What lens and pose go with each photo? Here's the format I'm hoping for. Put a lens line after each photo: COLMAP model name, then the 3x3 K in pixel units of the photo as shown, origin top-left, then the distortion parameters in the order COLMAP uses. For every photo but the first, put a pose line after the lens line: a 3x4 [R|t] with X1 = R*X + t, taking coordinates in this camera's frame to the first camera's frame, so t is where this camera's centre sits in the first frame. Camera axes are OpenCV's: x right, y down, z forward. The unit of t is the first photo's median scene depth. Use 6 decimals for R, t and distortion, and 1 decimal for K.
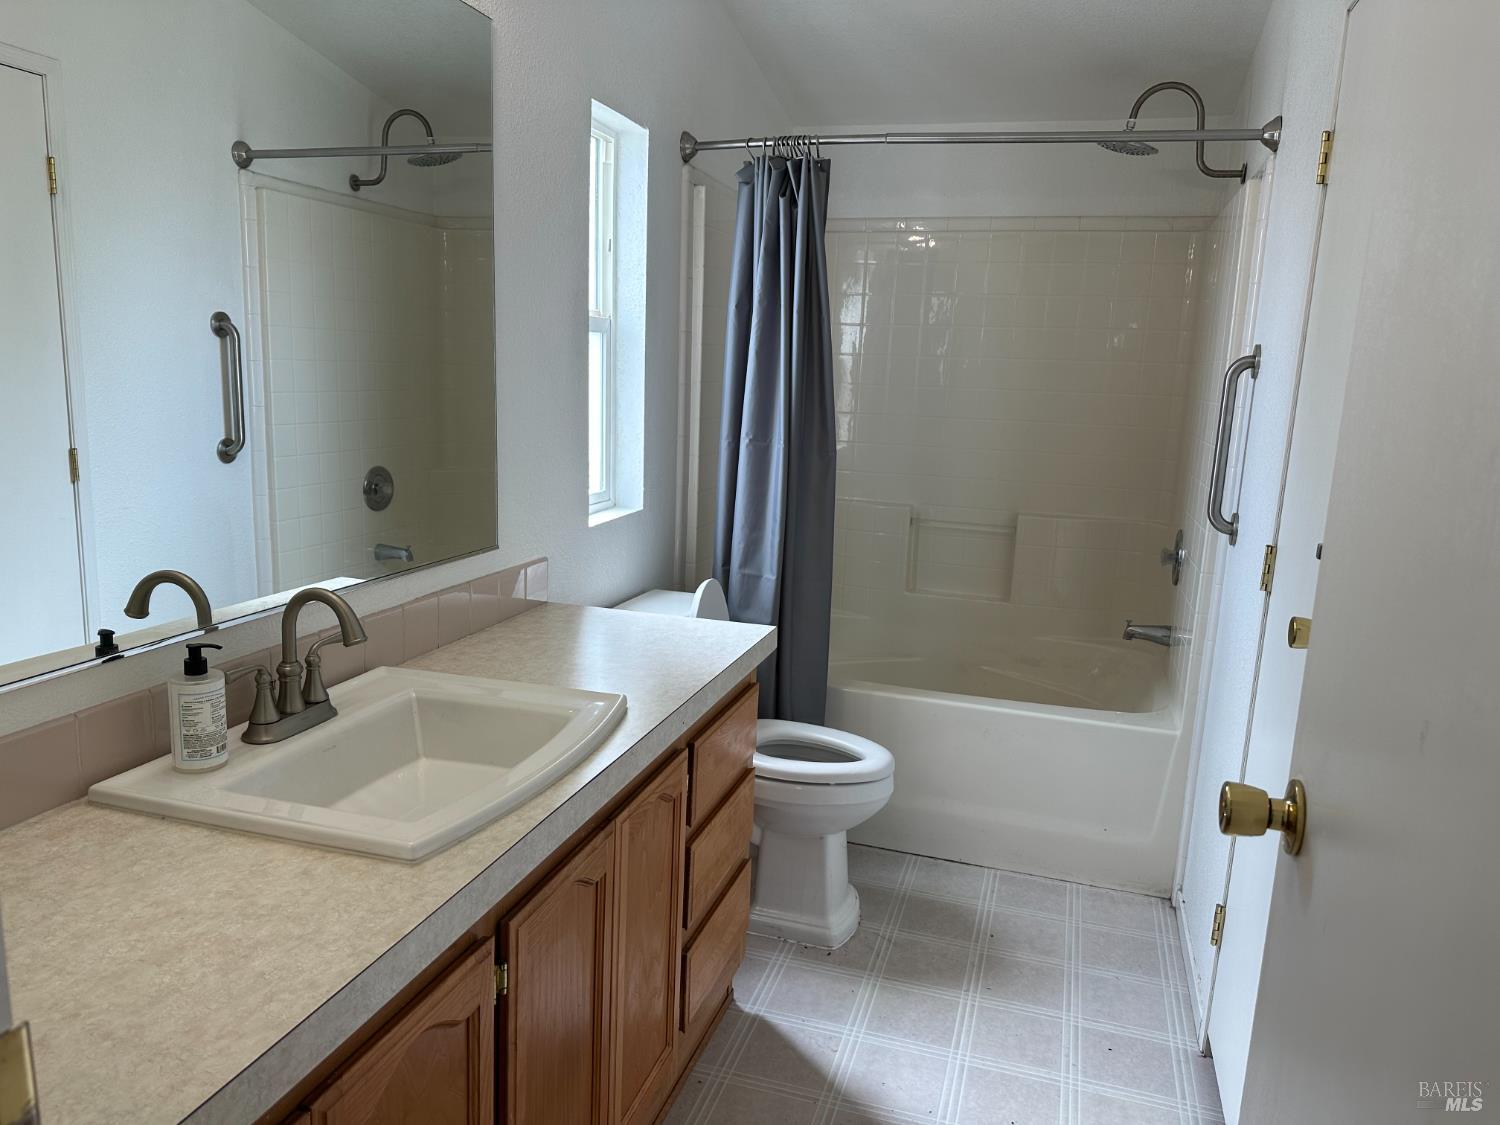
lens RADIAL K [[1035.8, 0, 750.6], [0, 1035.8, 560.2], [0, 0, 1]] dist [0.119608, -0.189891]
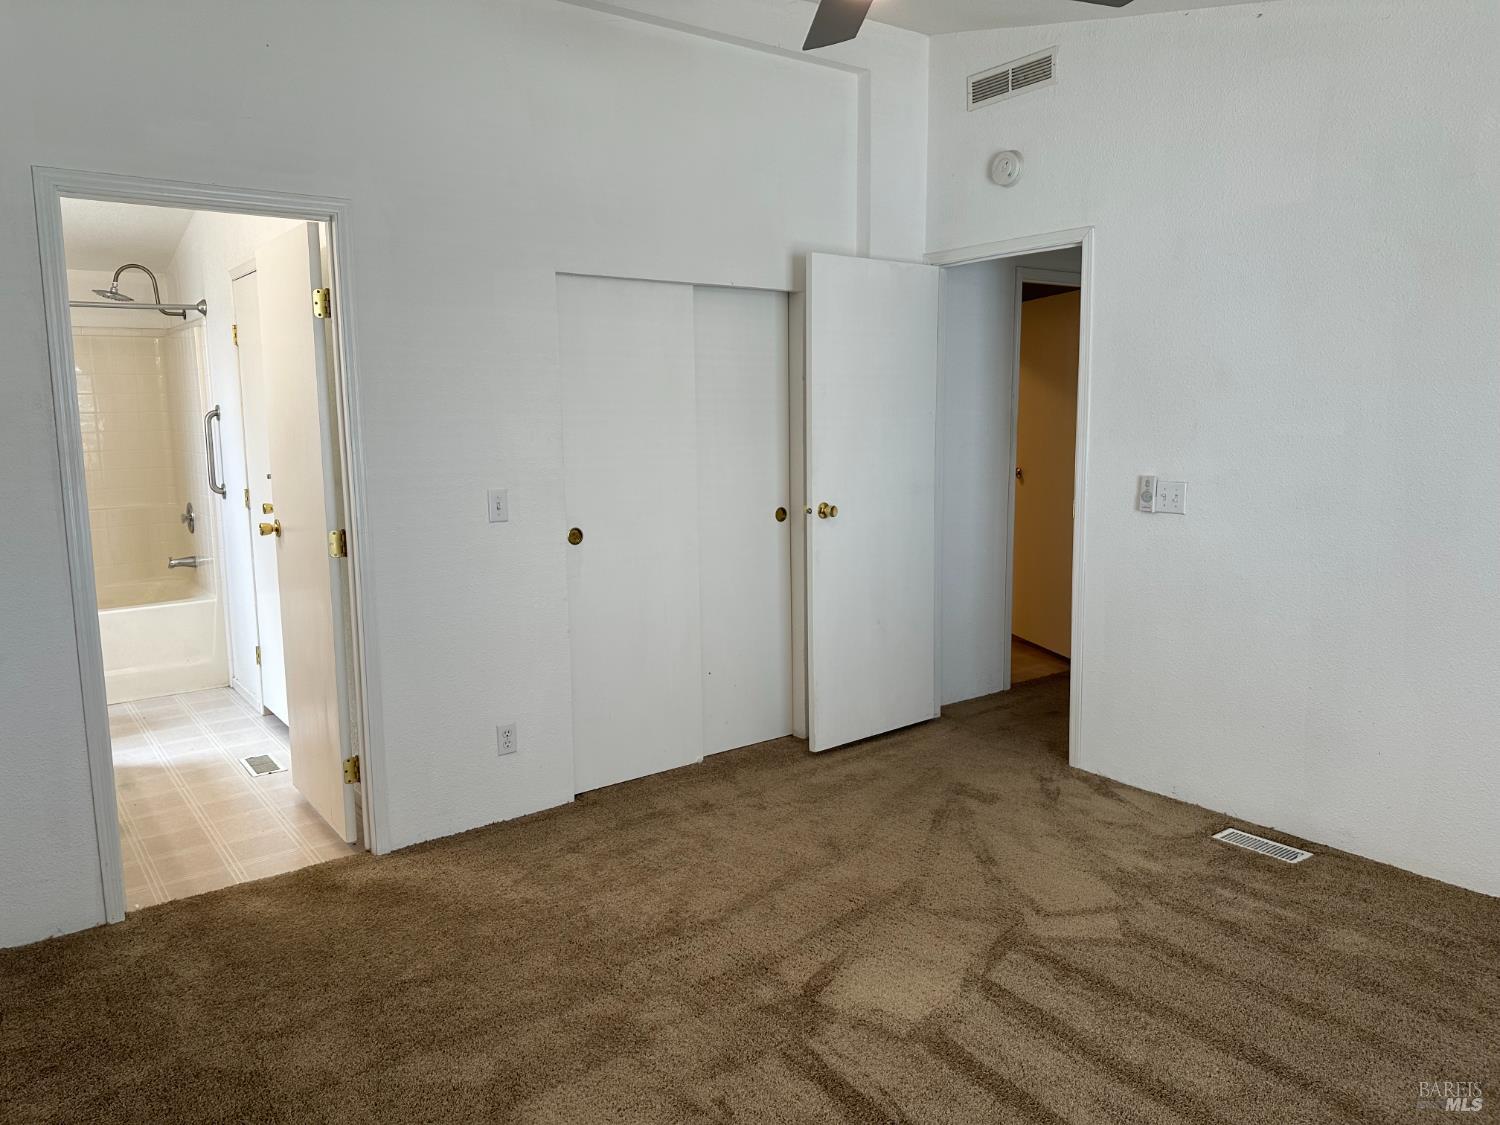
lens RADIAL K [[1055.3, 0, 751.5], [0, 1055.3, 556.3], [0, 0, 1]] dist [0.001389, 0.001726]
pose [[0.577139, -0.162615, 0.800292, -0.640646], [0.182943, 0.980813, 0.067365, 0.148312], [-0.795891, 0.107529, 0.595815, -1.080308]]
